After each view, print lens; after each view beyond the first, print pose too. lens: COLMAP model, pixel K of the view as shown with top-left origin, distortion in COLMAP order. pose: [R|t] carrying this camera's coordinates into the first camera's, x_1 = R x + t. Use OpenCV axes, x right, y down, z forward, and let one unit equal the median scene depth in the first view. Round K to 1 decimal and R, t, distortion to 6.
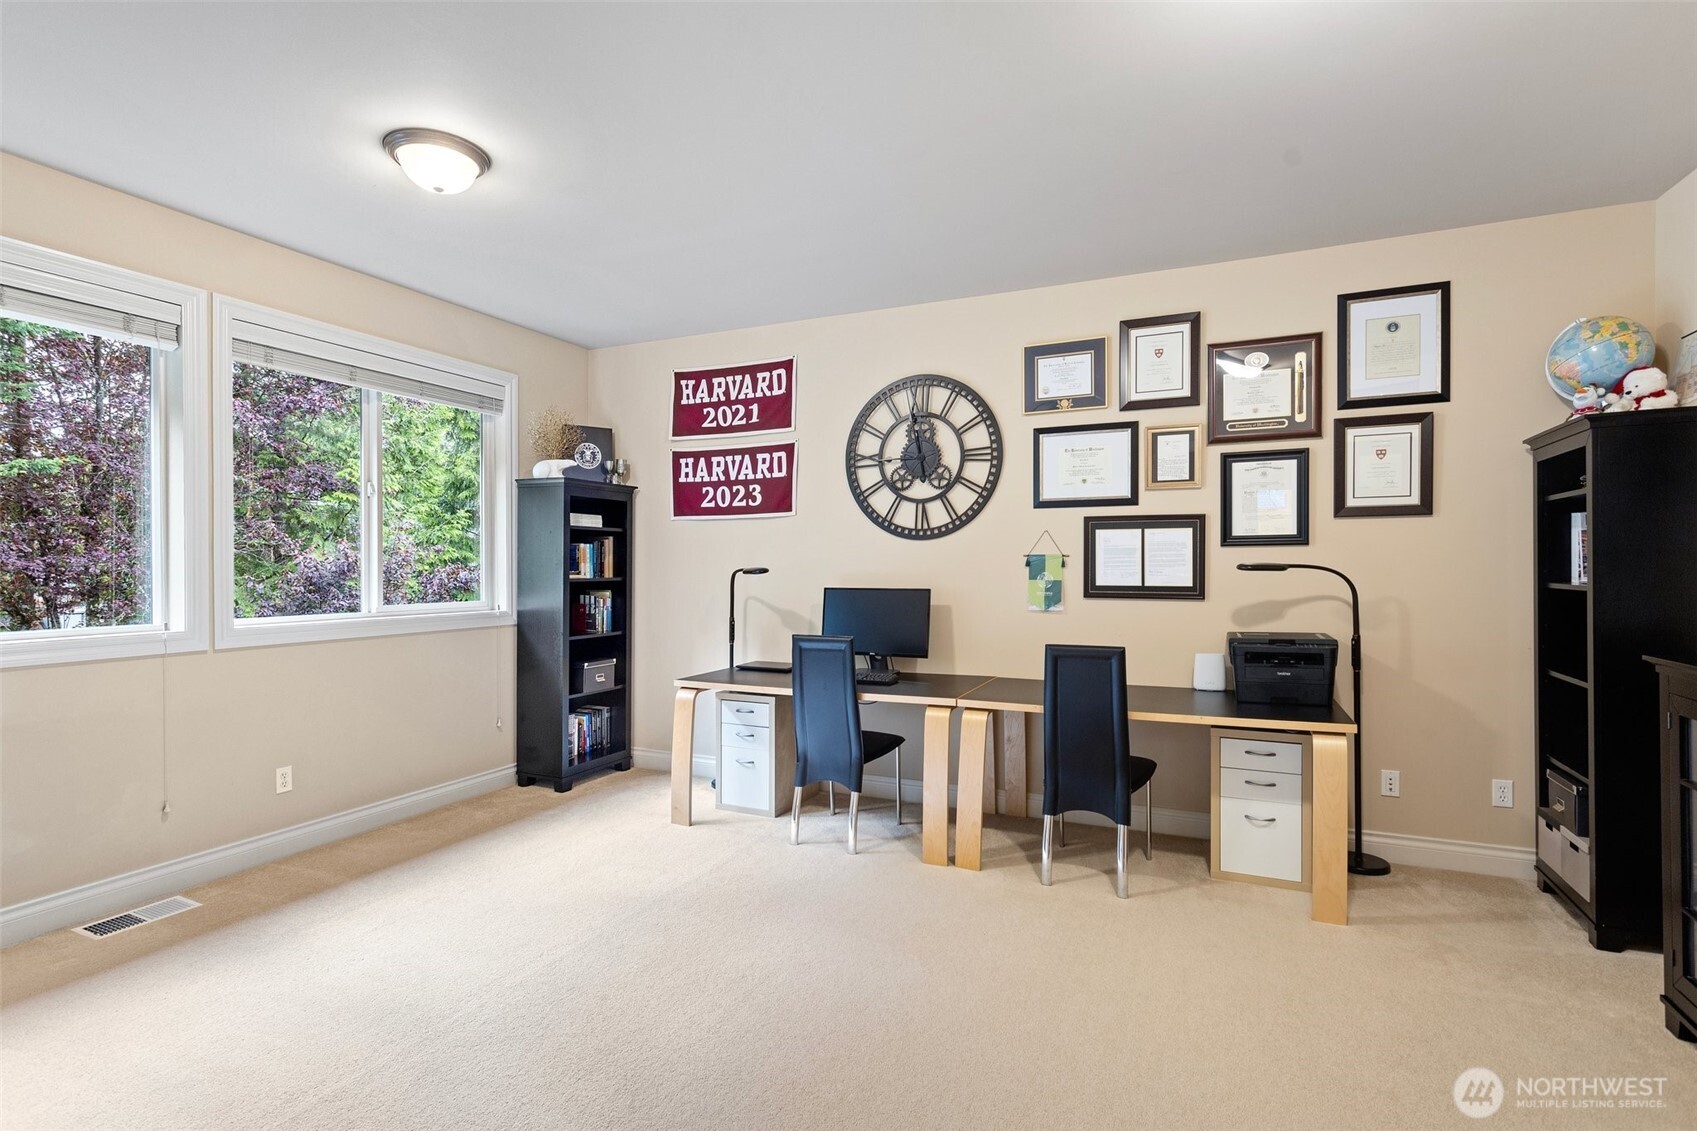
lens RADIAL K [[816.6, 0, 851.6], [0, 816.6, 569.2], [0, 0, 1]] dist [0.005407, 0.001517]
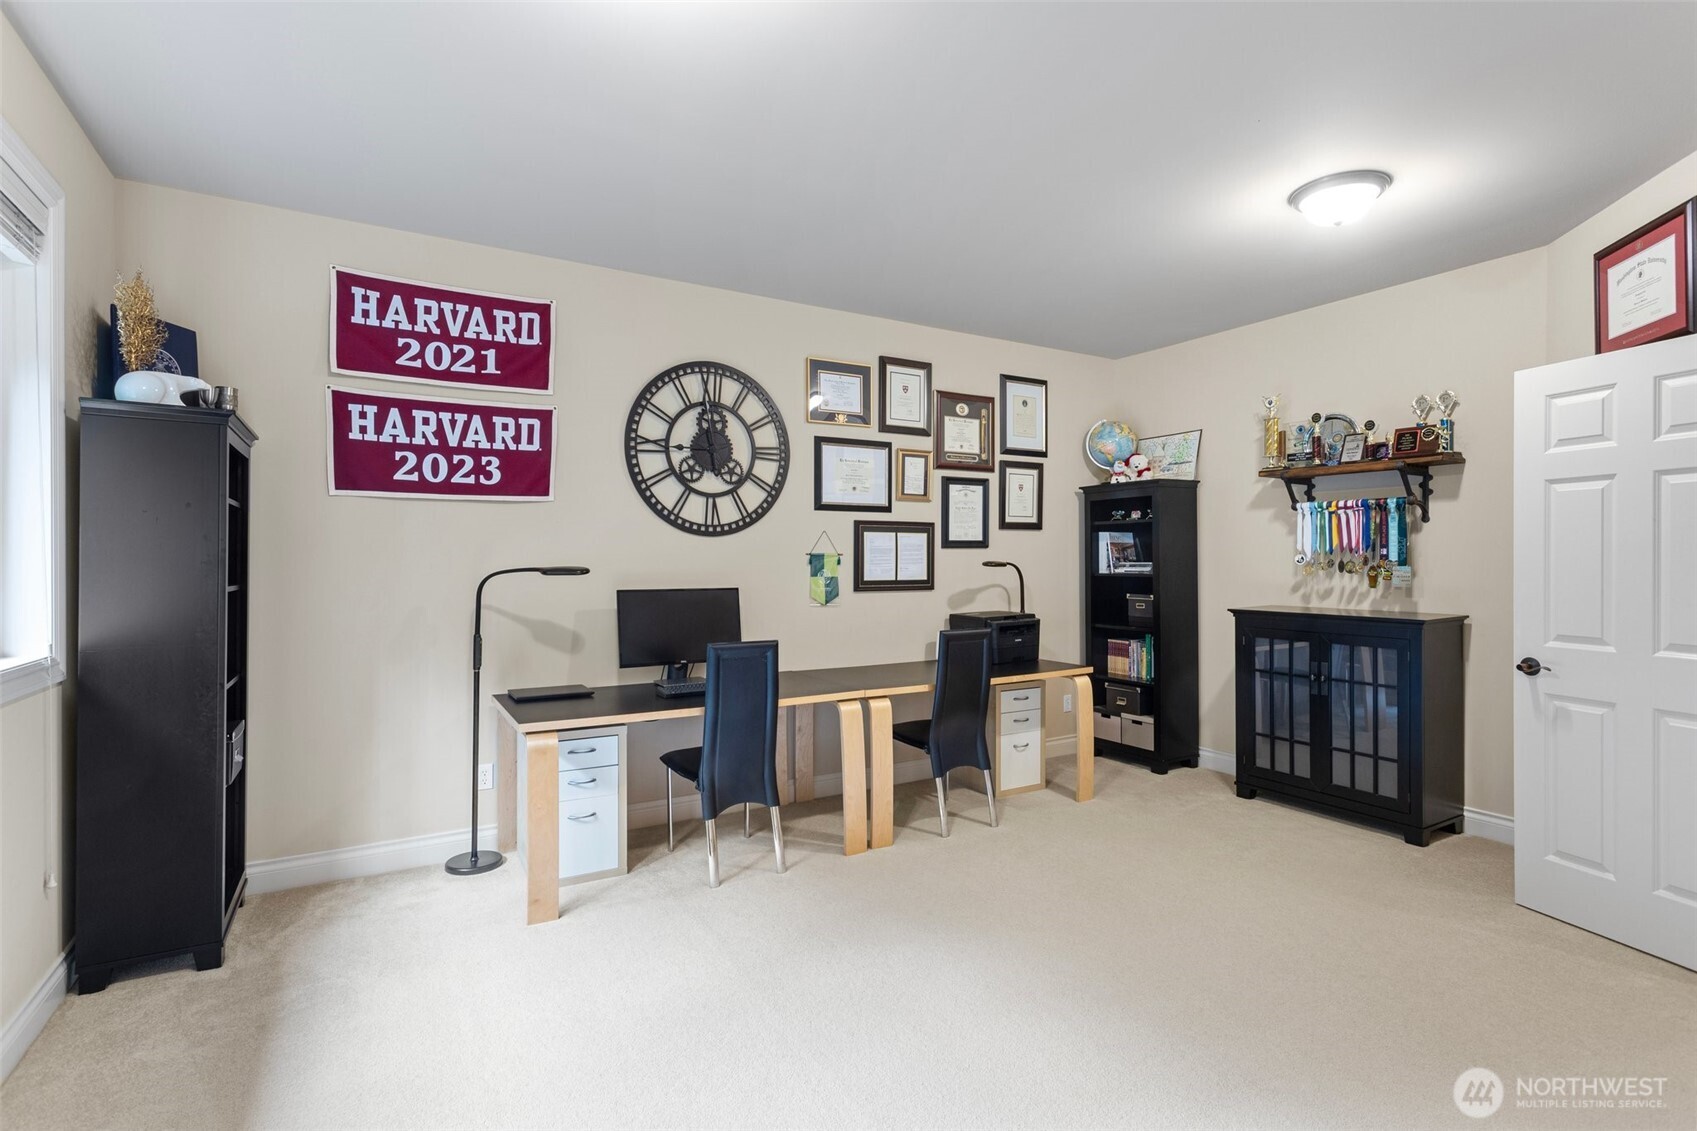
lens RADIAL K [[816.6, 0, 853.8], [0, 816.6, 557.7], [0, 0, 1]] dist [0.005407, 0.001517]
pose [[0.572130, 0.004345, 0.820152, -0.612208], [0.006969, 0.999924, -0.010159, -0.000695], [-0.820133, 0.011528, 0.572056, 0.336271]]
